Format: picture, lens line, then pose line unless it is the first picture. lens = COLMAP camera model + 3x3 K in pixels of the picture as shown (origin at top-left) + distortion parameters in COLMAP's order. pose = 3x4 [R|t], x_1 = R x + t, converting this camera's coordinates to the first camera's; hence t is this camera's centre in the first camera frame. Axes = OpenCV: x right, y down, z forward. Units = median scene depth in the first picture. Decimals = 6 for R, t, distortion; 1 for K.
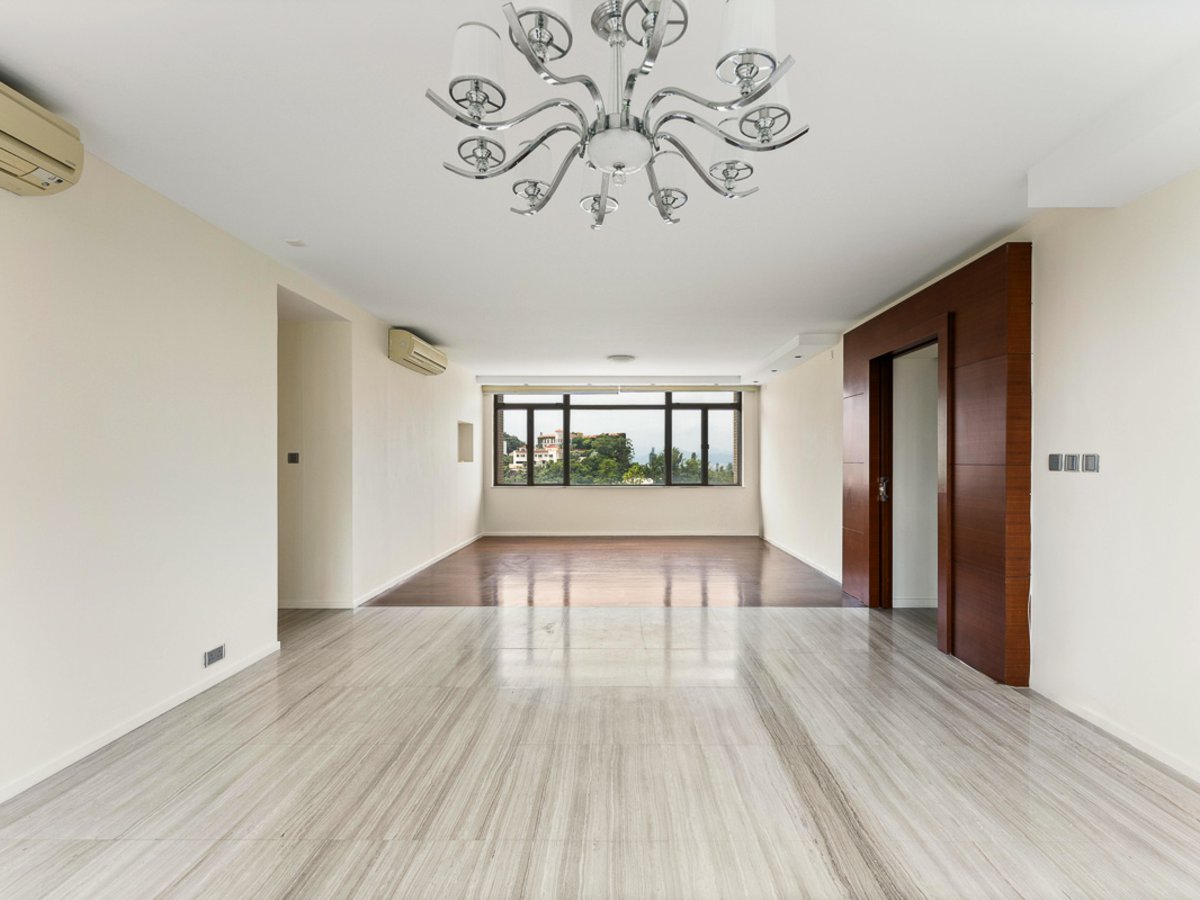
lens RADIAL K [[569.2, 0, 600.0], [0, 569.2, 450.0], [0, 0, 1]] dist [-0.001011, 0.000025]
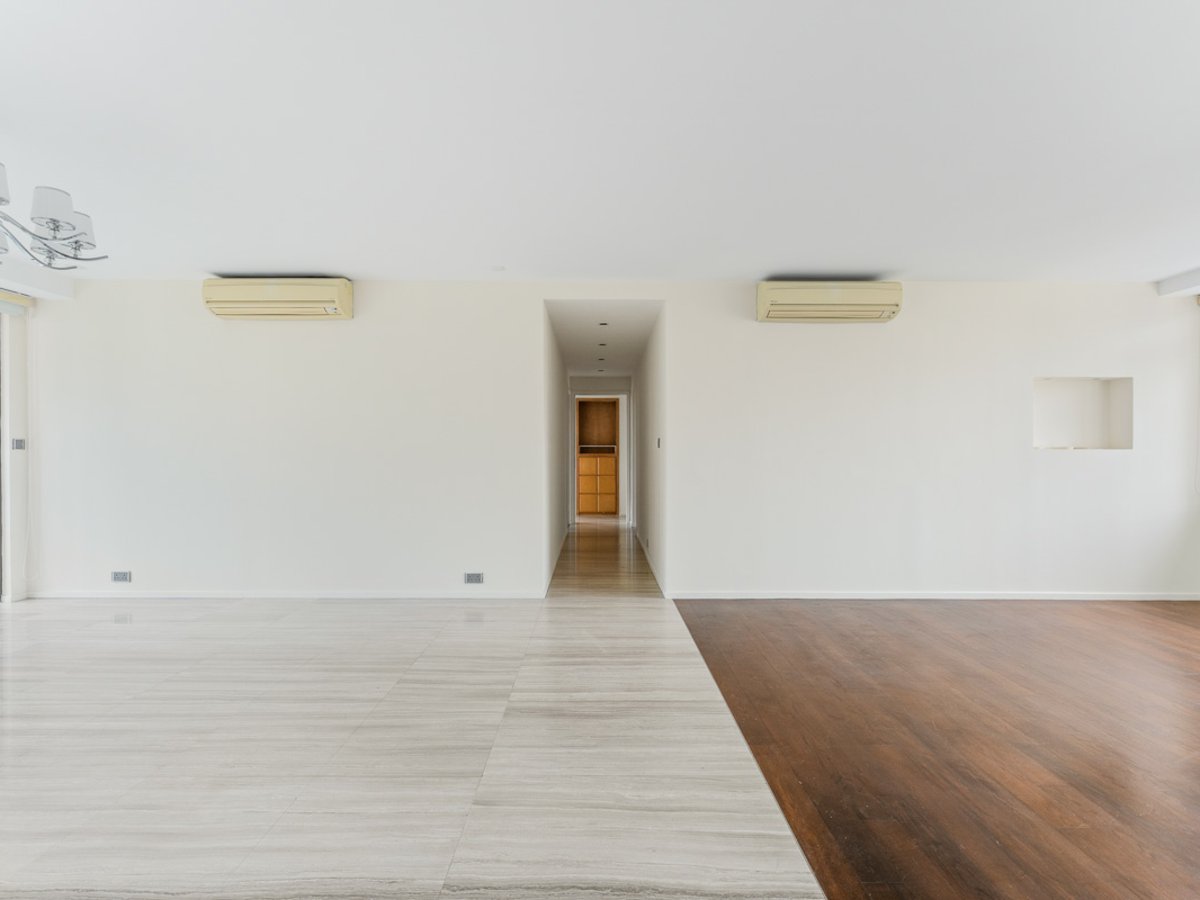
lens RADIAL K [[541.5, 0, 585.7], [0, 541.5, 436.4], [0, 0, 1]] dist [-0.001188, 0.000432]
pose [[0.020105, -0.027941, -0.999407, 0.148899], [0.013953, 0.999520, -0.027664, 0.009325], [0.999701, -0.013388, 0.020485, 0.265038]]
